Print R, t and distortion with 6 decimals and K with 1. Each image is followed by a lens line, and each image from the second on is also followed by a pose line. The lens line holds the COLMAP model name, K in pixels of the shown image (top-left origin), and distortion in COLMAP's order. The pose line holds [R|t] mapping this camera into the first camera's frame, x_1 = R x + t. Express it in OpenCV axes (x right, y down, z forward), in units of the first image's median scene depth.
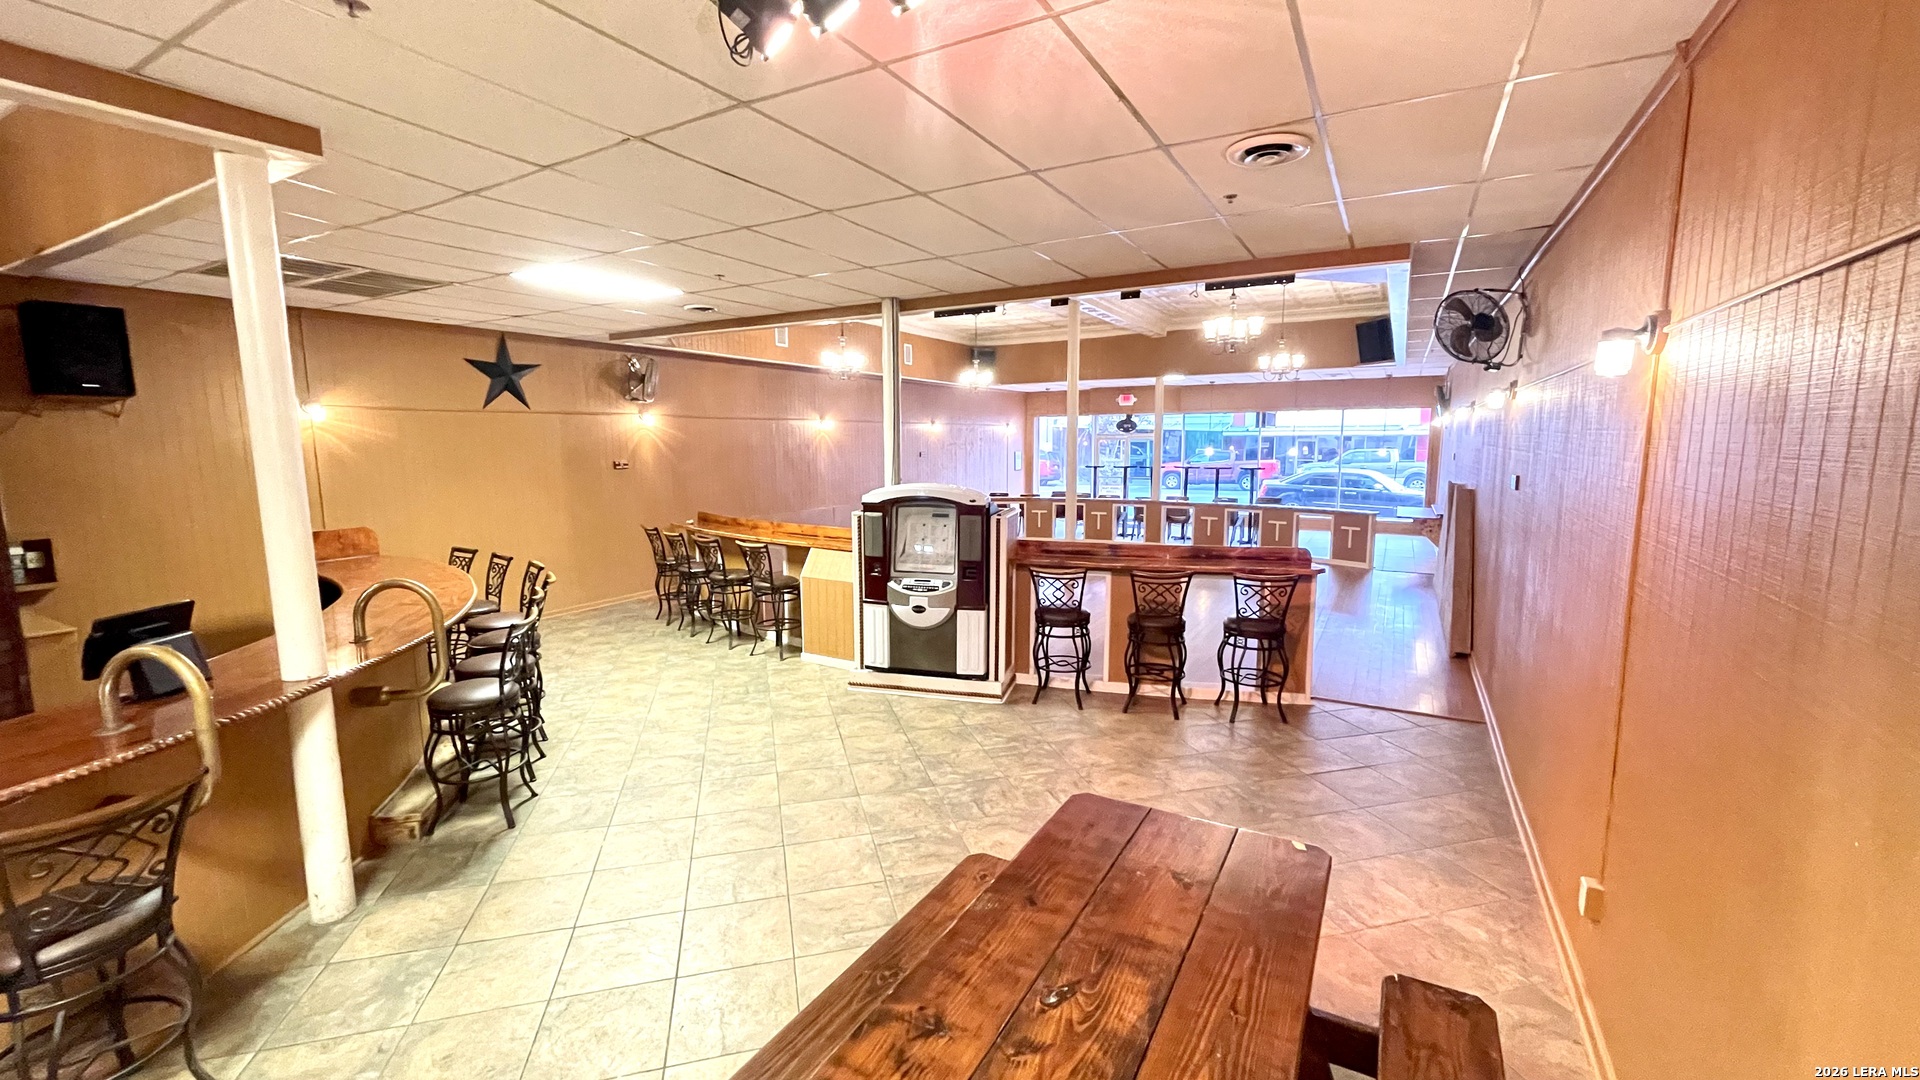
lens RADIAL K [[766.2, 0, 965.4], [0, 766.2, 543.5], [0, 0, 1]] dist [-0.001278, -0.000314]
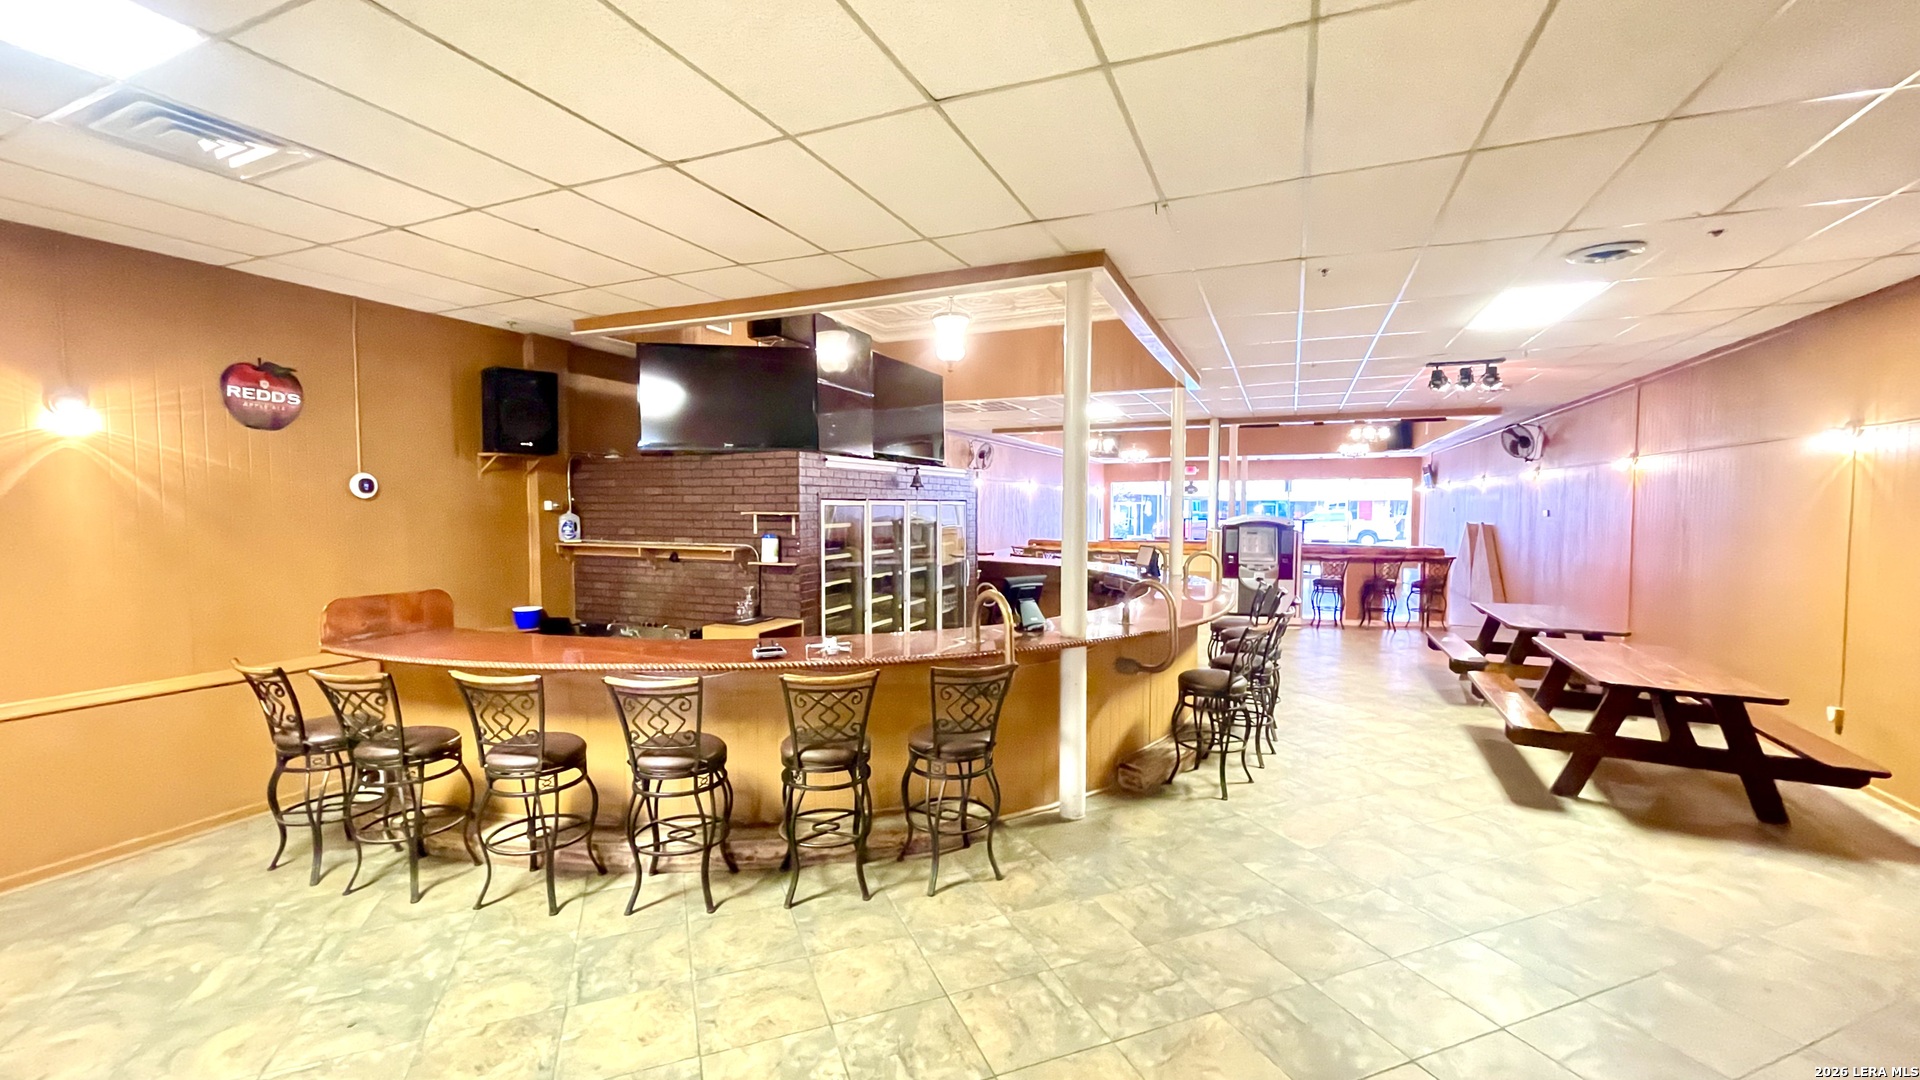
lens RADIAL K [[766.2, 0, 965.4], [0, 766.2, 543.5], [0, 0, 1]] dist [-0.001278, -0.000314]
pose [[0.994202, 0.002360, 0.107499, -1.002188], [0.006831, 0.996353, -0.085052, 0.154222], [-0.107308, 0.085293, 0.990561, -0.835004]]
